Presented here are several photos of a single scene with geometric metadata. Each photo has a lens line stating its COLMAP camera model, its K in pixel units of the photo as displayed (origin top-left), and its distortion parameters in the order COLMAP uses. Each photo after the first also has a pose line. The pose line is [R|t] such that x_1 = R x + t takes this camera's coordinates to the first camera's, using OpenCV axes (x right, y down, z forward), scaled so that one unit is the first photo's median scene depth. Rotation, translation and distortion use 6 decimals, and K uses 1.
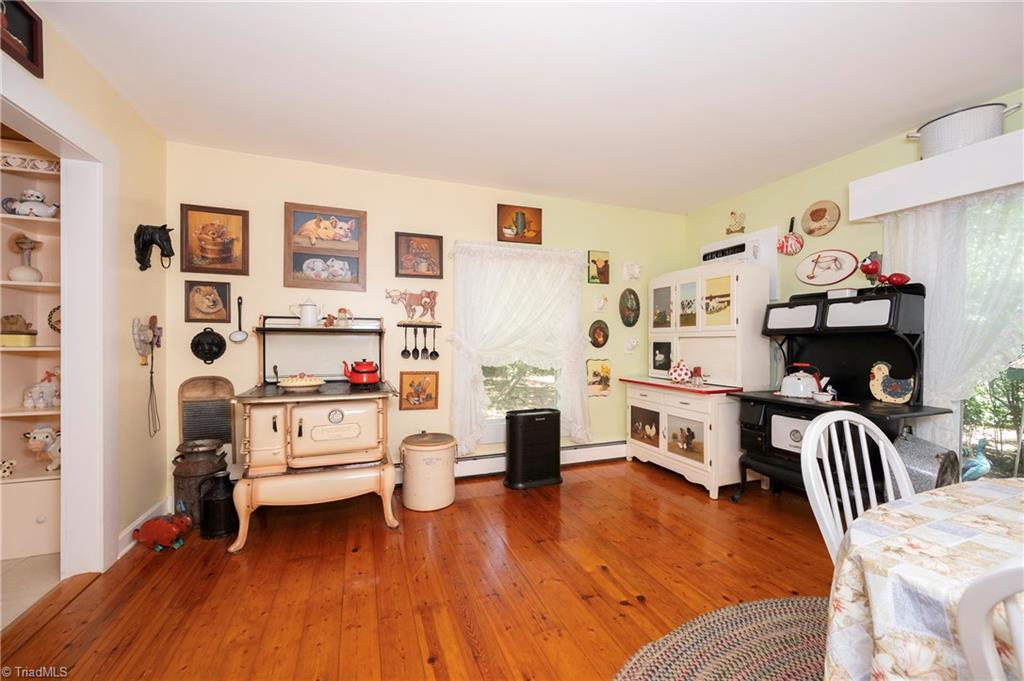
lens RADIAL K [[402.5, 0, 511.6], [0, 402.5, 340.5], [0, 0, 1]] dist [0.001068, -0.000415]
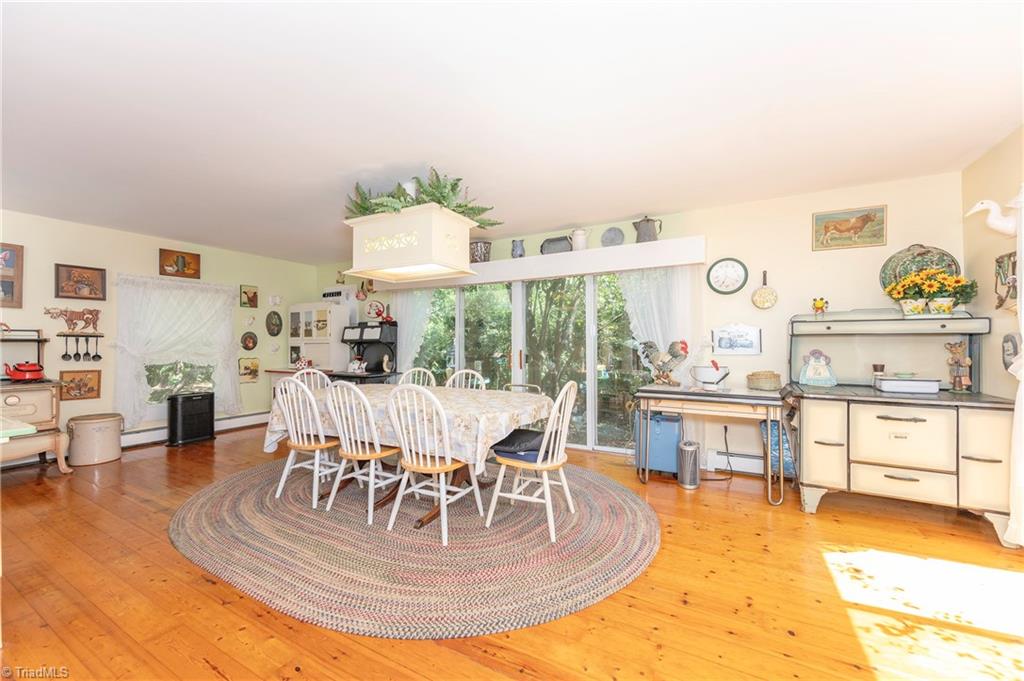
lens RADIAL K [[402.5, 0, 511.6], [0, 402.5, 339.6], [0, 0, 1]] dist [0.001068, -0.000415]
pose [[0.765047, 0.002284, 0.643971, 0.000363], [0.002410, 0.999977, -0.006409, -0.011700], [-0.643970, 0.006456, 0.765023, -0.901311]]
